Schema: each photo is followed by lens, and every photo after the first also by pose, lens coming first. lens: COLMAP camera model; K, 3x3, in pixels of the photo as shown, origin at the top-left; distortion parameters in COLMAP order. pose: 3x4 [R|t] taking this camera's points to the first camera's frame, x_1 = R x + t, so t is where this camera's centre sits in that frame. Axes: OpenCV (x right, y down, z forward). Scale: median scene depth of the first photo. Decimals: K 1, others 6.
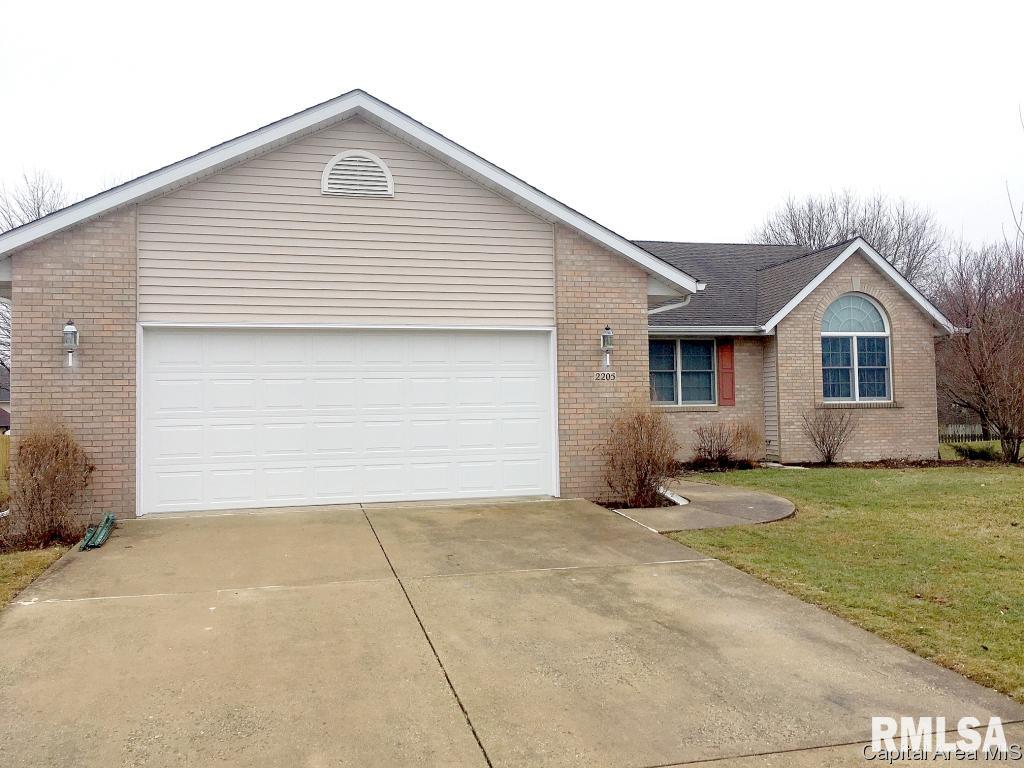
lens RADIAL K [[867.7, 0, 512.0], [0, 867.7, 384.0], [0, 0, 1]] dist [0.069639, -0.103985]
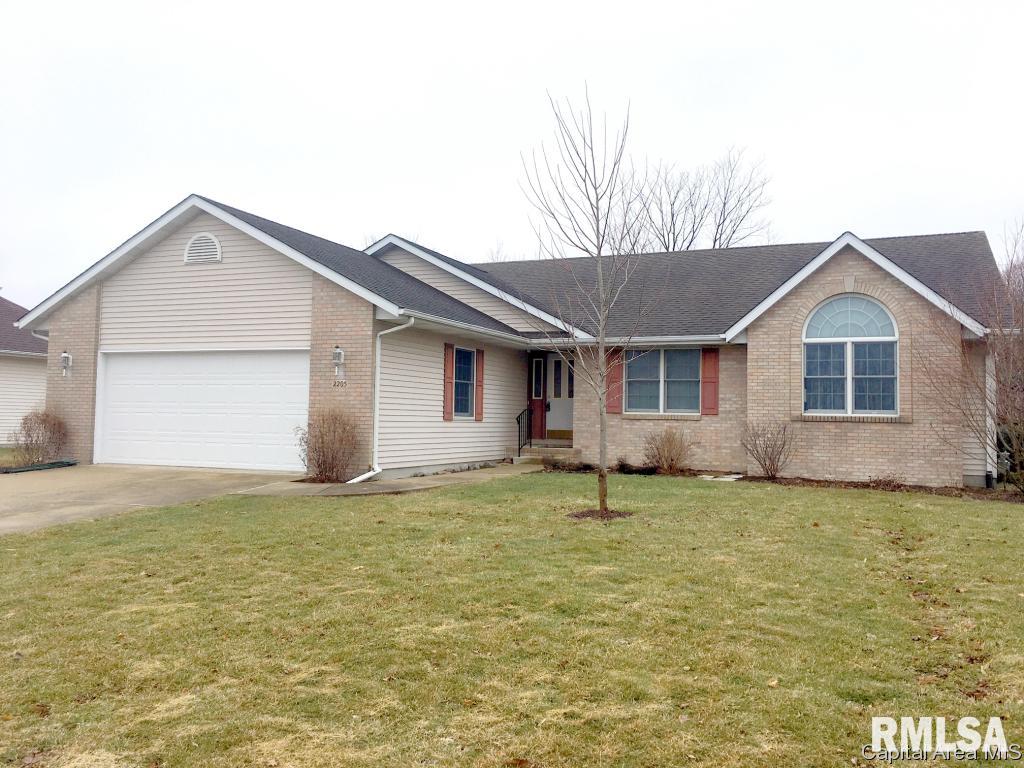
lens RADIAL K [[871.8, 0, 512.0], [0, 871.8, 384.0], [0, 0, 1]] dist [0.073207, -0.106682]
pose [[0.793631, 0.005313, -0.608376, 0.680044], [-0.011089, 0.999922, -0.005734, -0.002332], [0.608298, 0.011297, 0.793628, 0.071874]]
